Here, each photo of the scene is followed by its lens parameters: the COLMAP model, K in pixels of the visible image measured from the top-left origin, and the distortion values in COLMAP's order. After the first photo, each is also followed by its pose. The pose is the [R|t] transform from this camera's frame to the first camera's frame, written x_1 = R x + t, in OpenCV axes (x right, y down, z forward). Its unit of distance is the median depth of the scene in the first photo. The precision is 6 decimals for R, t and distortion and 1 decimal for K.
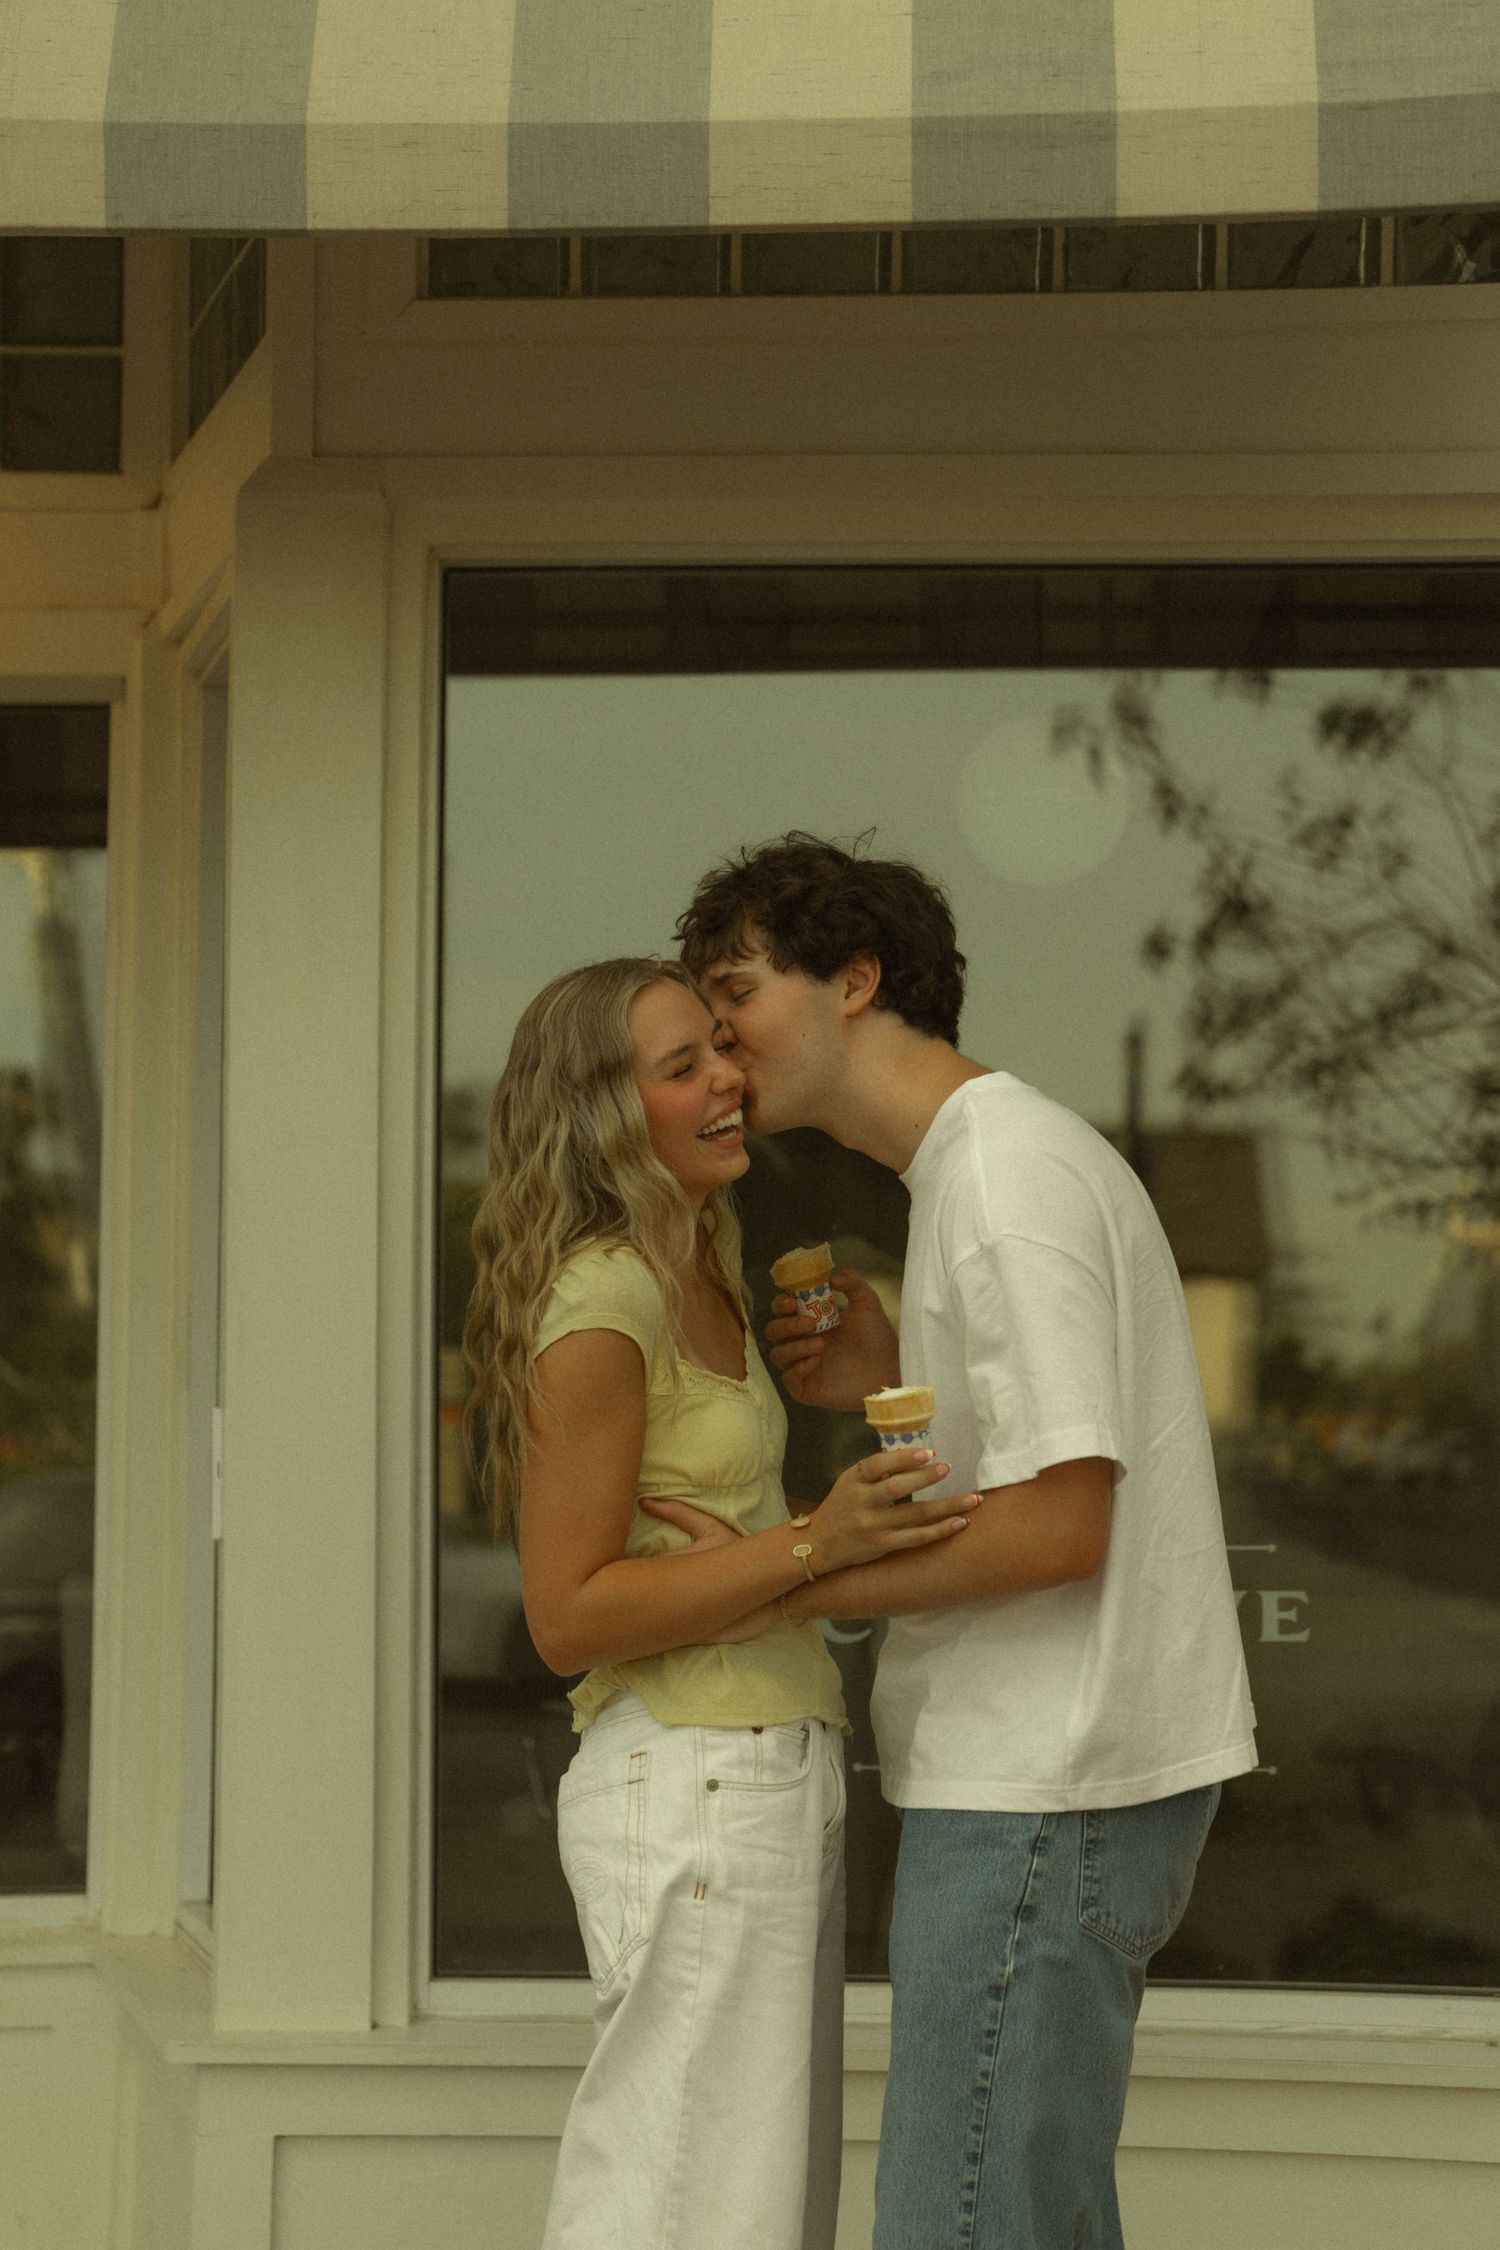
lens RADIAL K [[4062.4, 0, 726.5], [0, 4062.4, 1119.0], [0, 0, 1]] dist [0.195238, 0.000000]
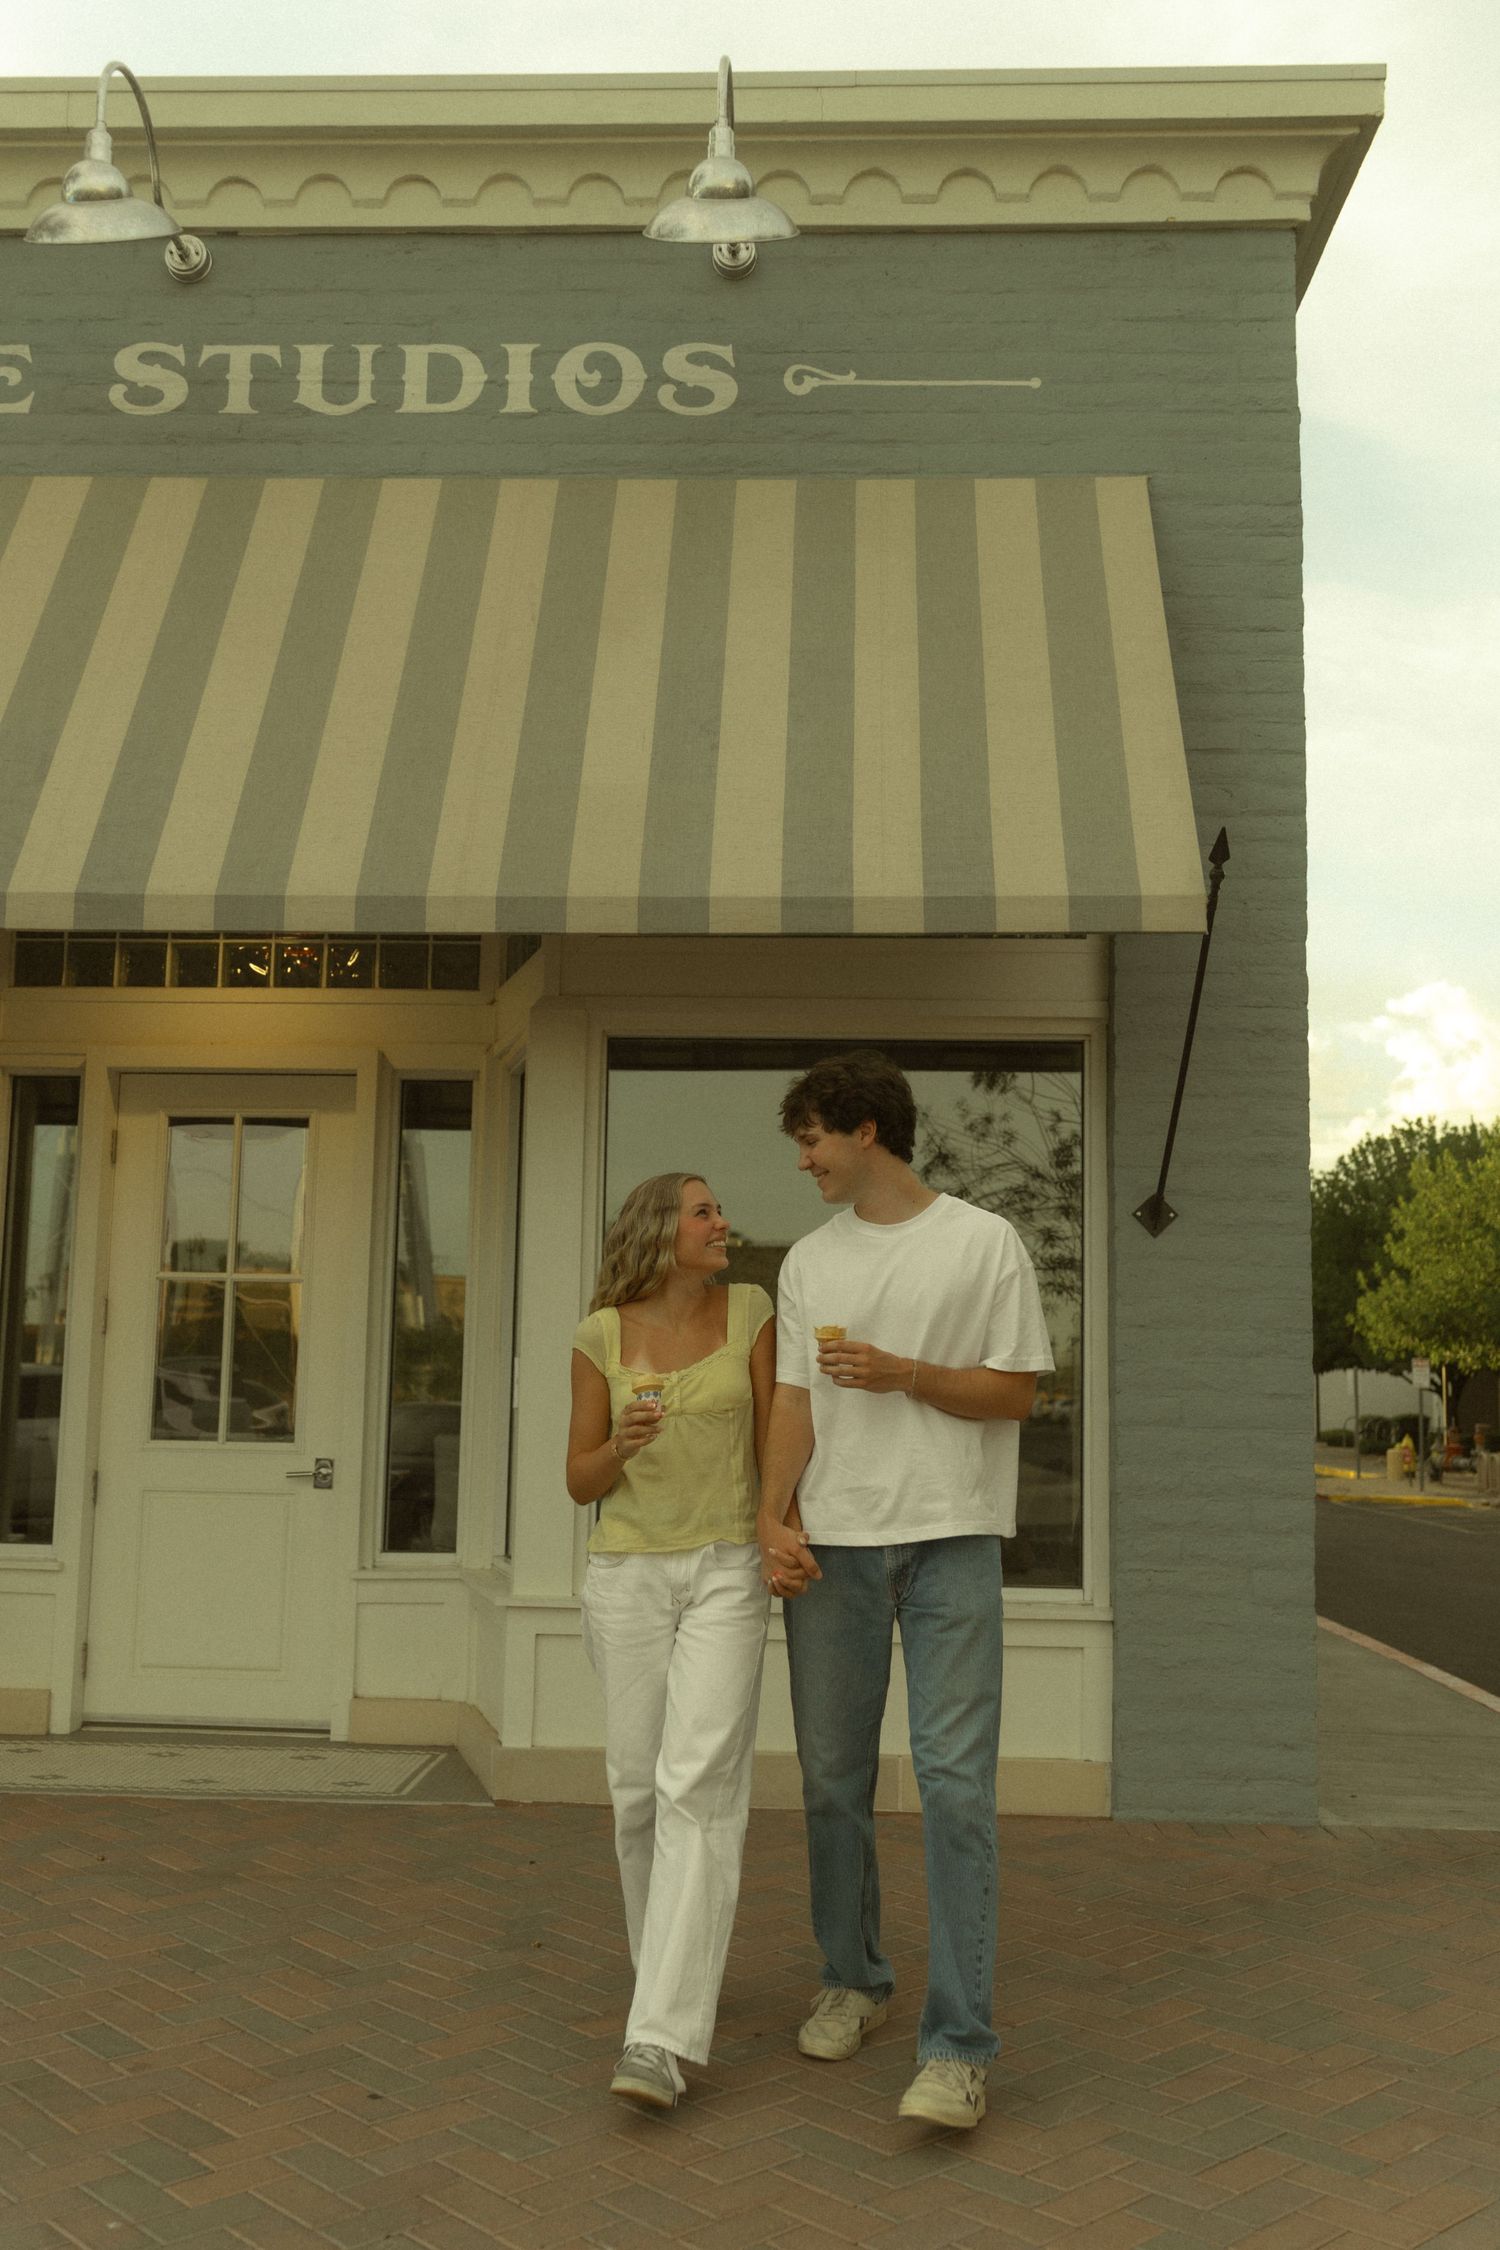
lens RADIAL K [[2083.0, 0, 713.1], [0, 2083.0, 1114.3], [0, 0, 1]] dist [0.047703, 0.000000]
pose [[0.999912, 0.012507, -0.004432, 0.006347], [-0.012745, 0.998194, -0.058712, -0.009928], [0.003690, 0.058763, 0.998265, -0.413485]]
